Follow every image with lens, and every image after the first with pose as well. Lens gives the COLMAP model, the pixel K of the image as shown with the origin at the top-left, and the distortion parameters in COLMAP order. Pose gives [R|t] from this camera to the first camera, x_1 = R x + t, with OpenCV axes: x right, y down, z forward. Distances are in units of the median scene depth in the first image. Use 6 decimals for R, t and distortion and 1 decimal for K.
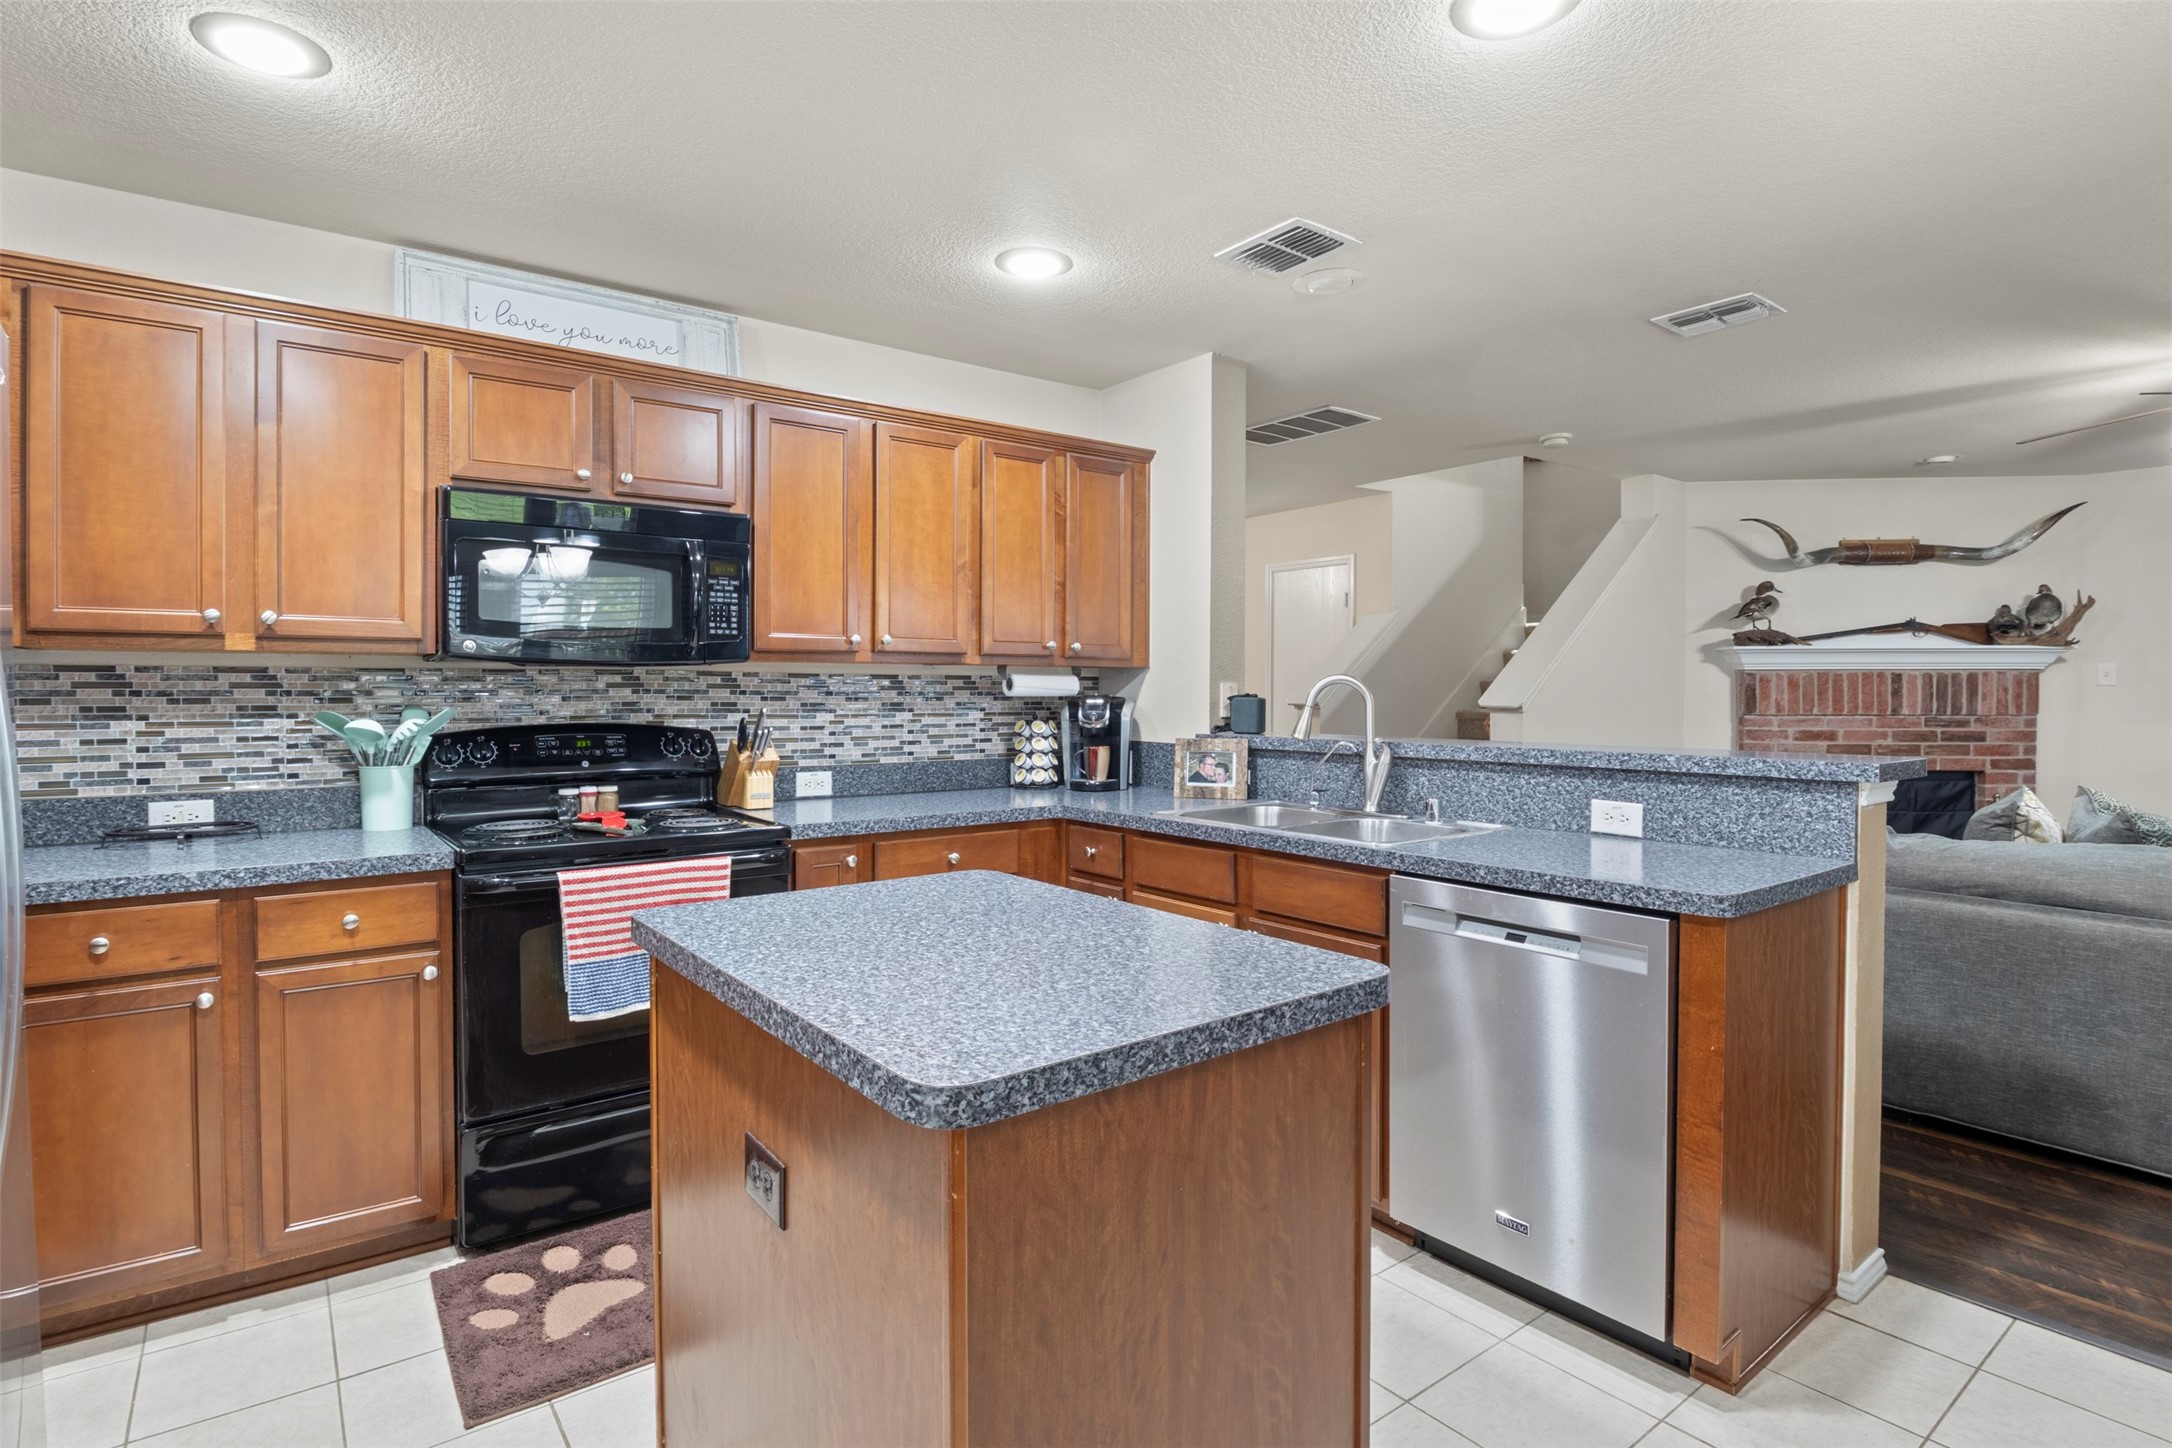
lens RADIAL K [[1092.5, 0, 1084.4], [0, 1092.5, 701.0], [0, 0, 1]] dist [-0.017729, 0.002359]
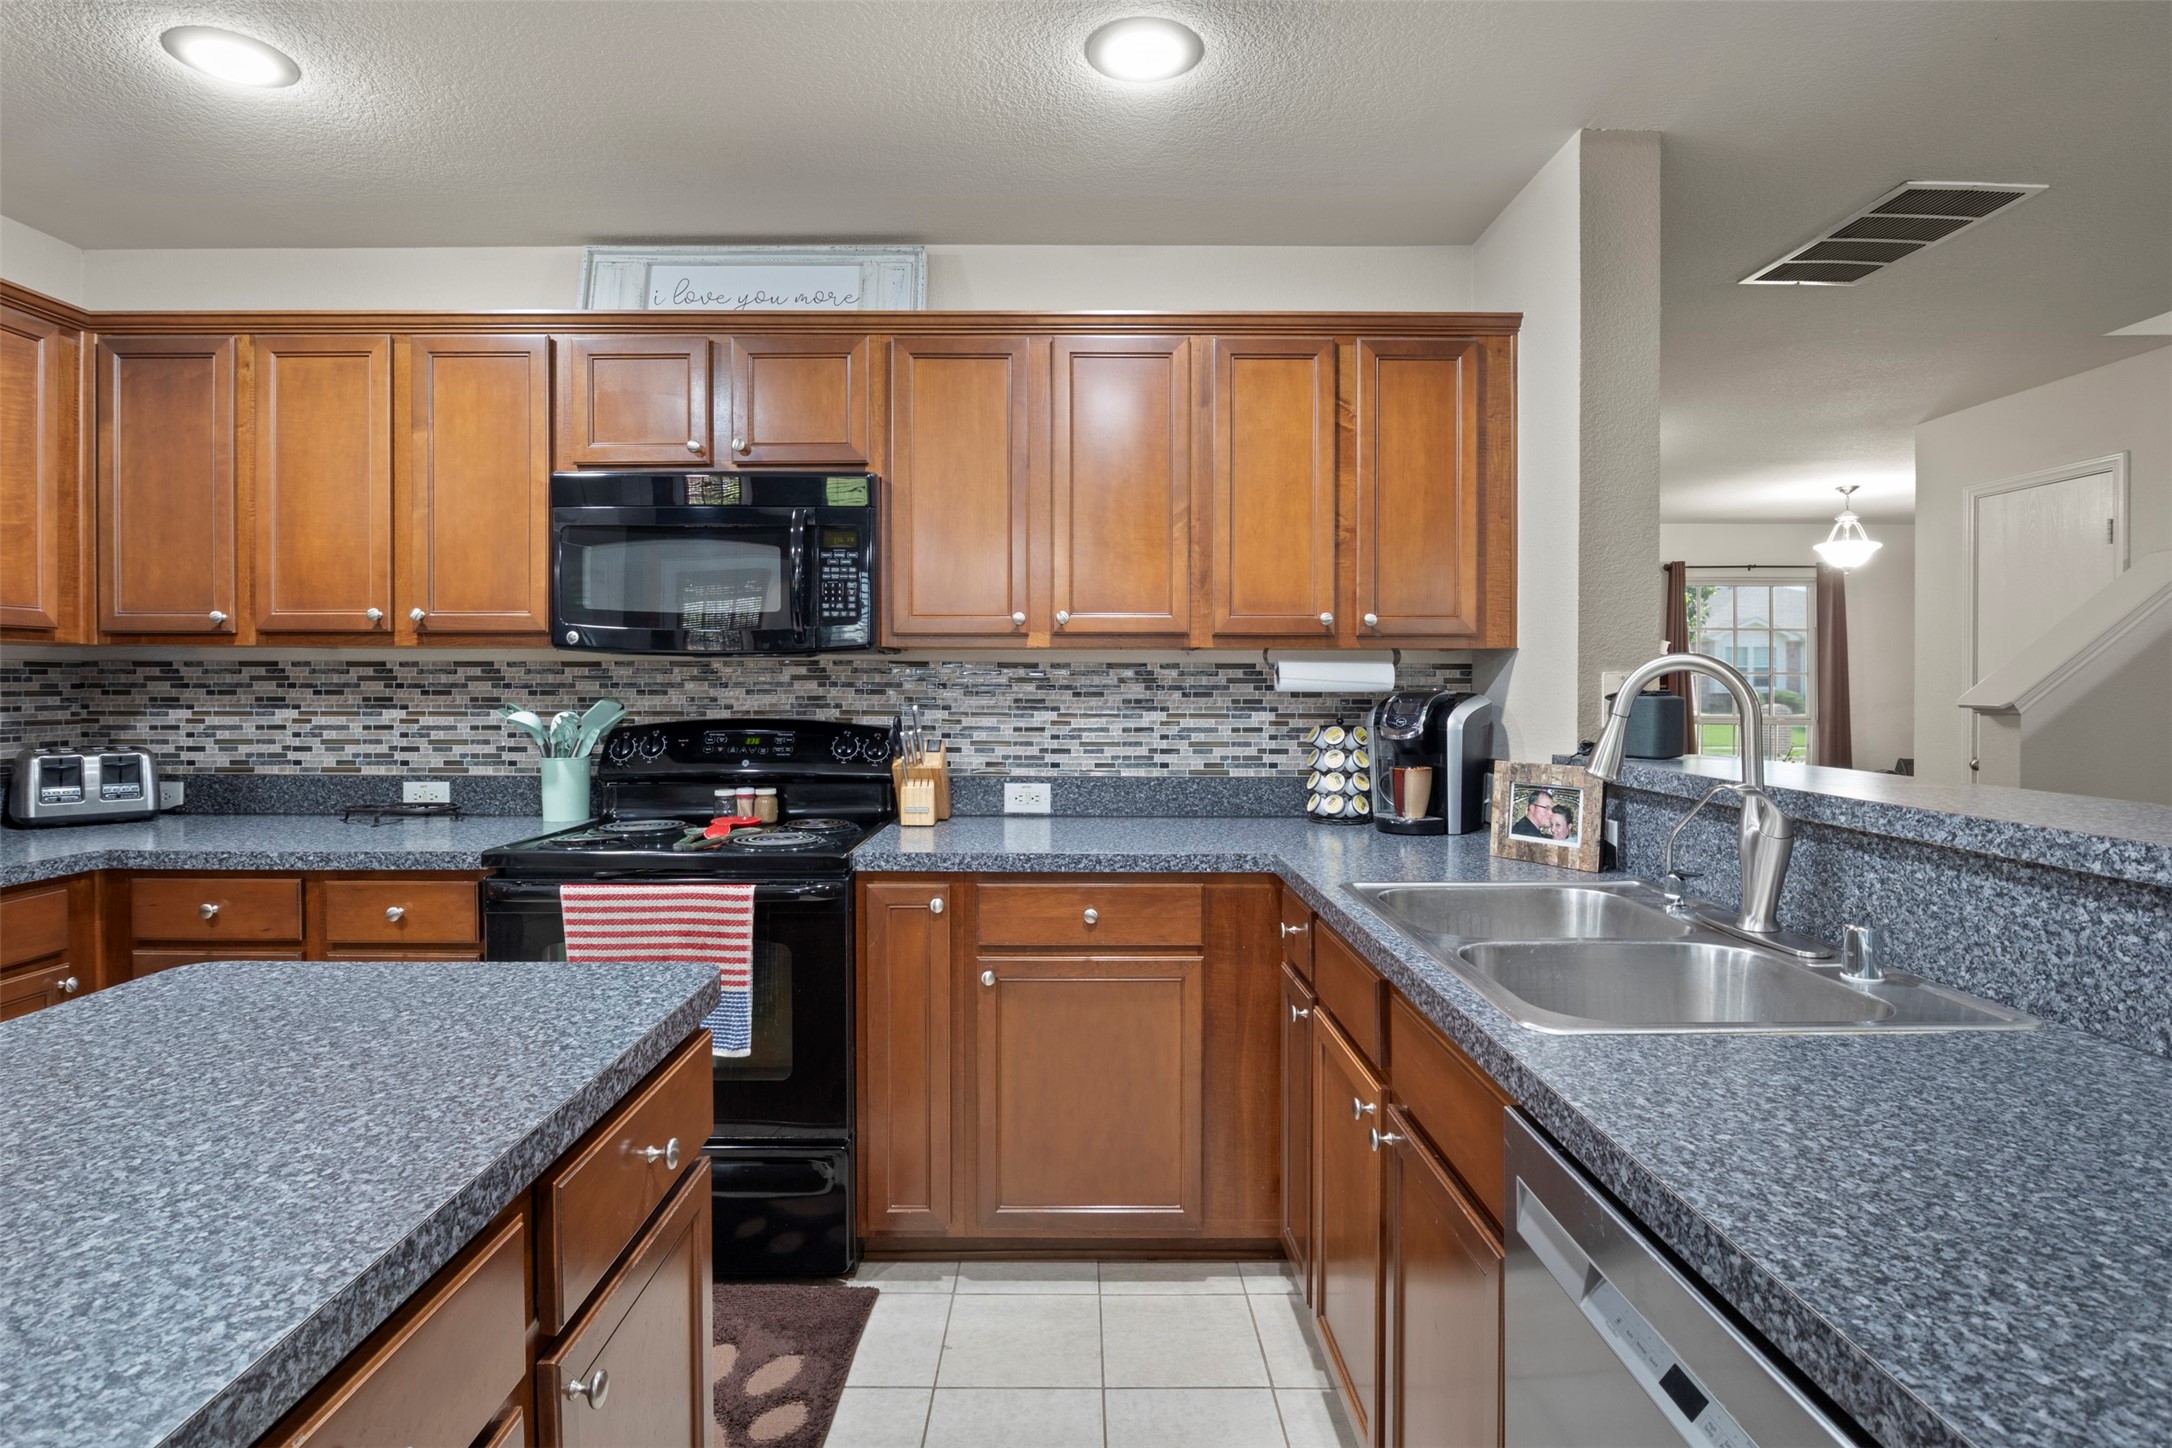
lens RADIAL K [[1092.5, 0, 1076.9], [0, 1092.5, 688.6], [0, 0, 1]] dist [-0.017729, 0.002359]
pose [[0.796232, 0.003587, -0.604980, 0.252560], [-0.006986, 0.999970, -0.003266, -0.003221], [0.604951, 0.006826, 0.796234, 0.339957]]
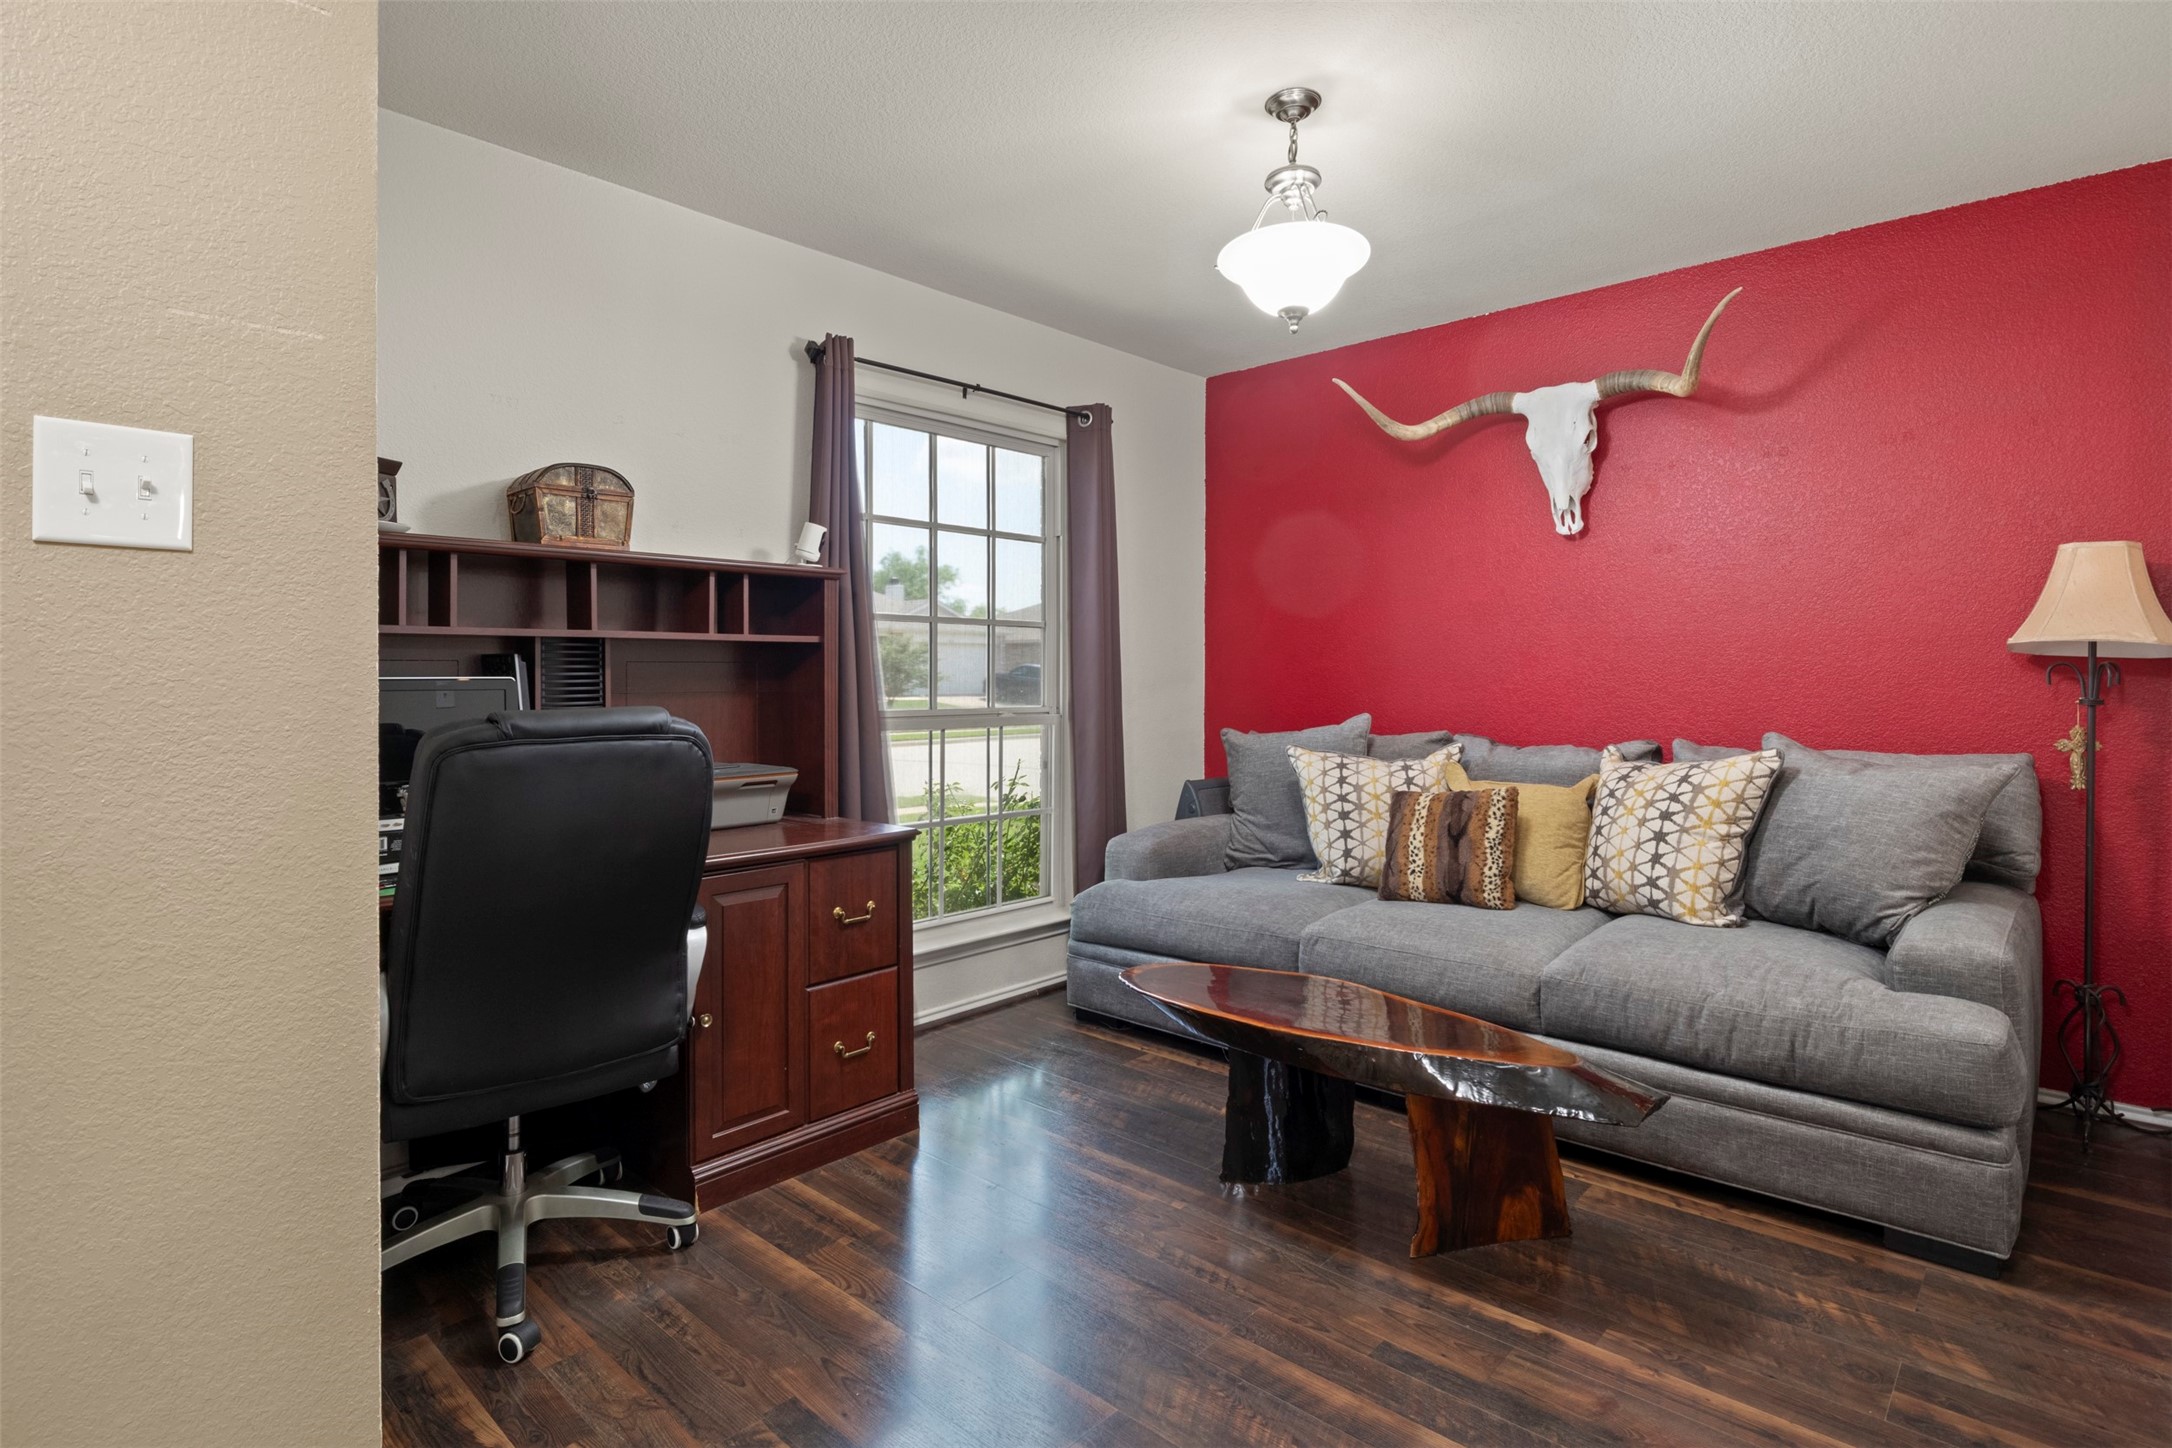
lens RADIAL K [[1092.5, 0, 1086.3], [0, 1092.5, 671.8], [0, 0, 1]] dist [-0.017729, 0.002359]
pose [[0.985071, -0.000941, 0.172148, -0.038221], [0.003105, 0.999920, -0.012301, 0.013751], [-0.172122, 0.012652, 0.984994, 1.772297]]
